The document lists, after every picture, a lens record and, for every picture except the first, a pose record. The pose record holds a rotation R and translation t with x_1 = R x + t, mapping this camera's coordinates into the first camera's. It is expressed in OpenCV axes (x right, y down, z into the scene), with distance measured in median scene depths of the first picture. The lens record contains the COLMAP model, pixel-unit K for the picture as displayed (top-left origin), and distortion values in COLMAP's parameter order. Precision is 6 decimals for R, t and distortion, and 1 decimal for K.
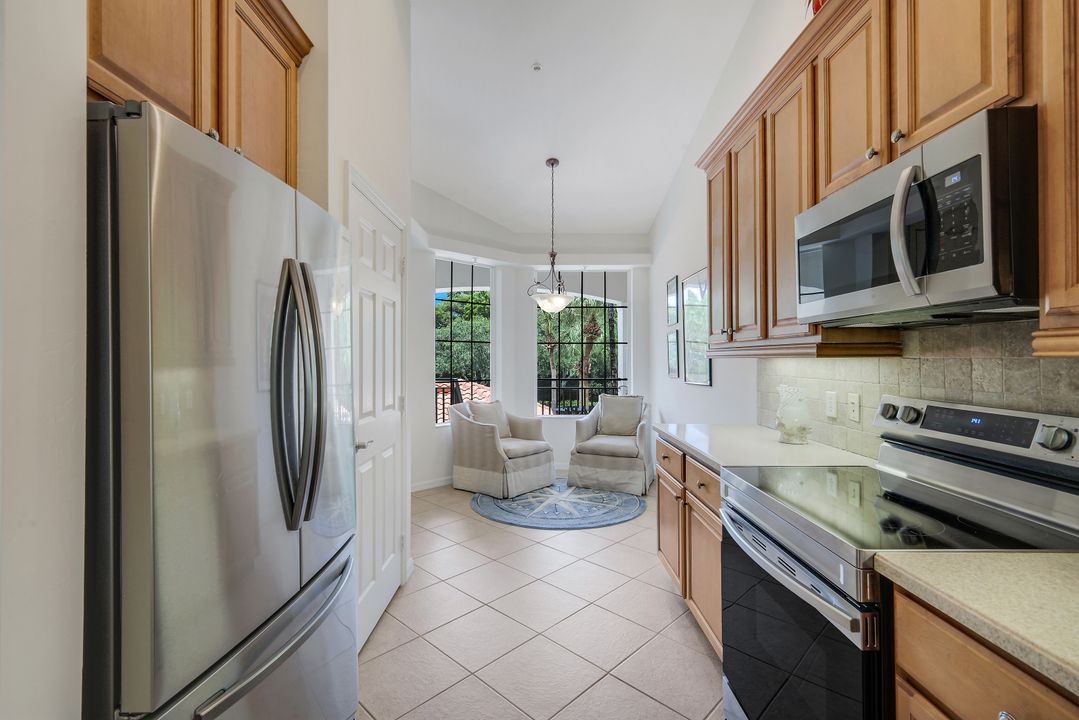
lens RADIAL K [[478.5, 0, 537.2], [0, 478.5, 355.2], [0, 0, 1]] dist [0.003378, 0.000295]
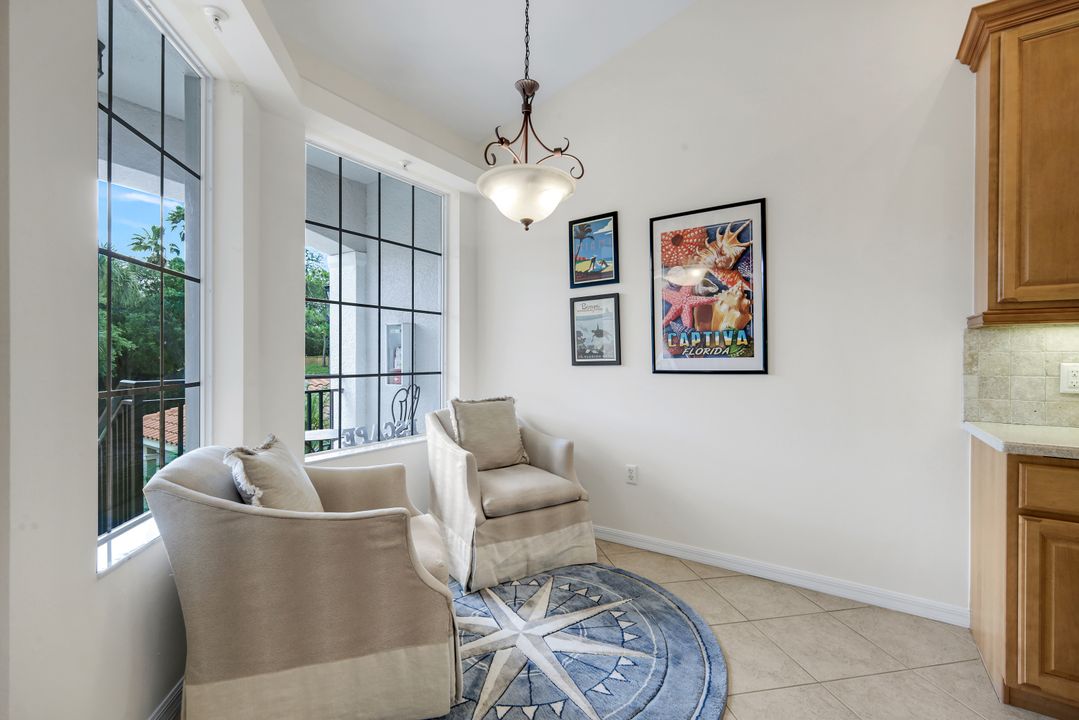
lens RADIAL K [[478.5, 0, 537.2], [0, 478.5, 355.2], [0, 0, 1]] dist [0.003378, 0.000295]
pose [[0.559047, 0.002953, 0.829131, -0.517465], [-0.012009, 0.999918, 0.004536, 0.052910], [-0.829049, -0.012493, 0.559036, 1.171700]]
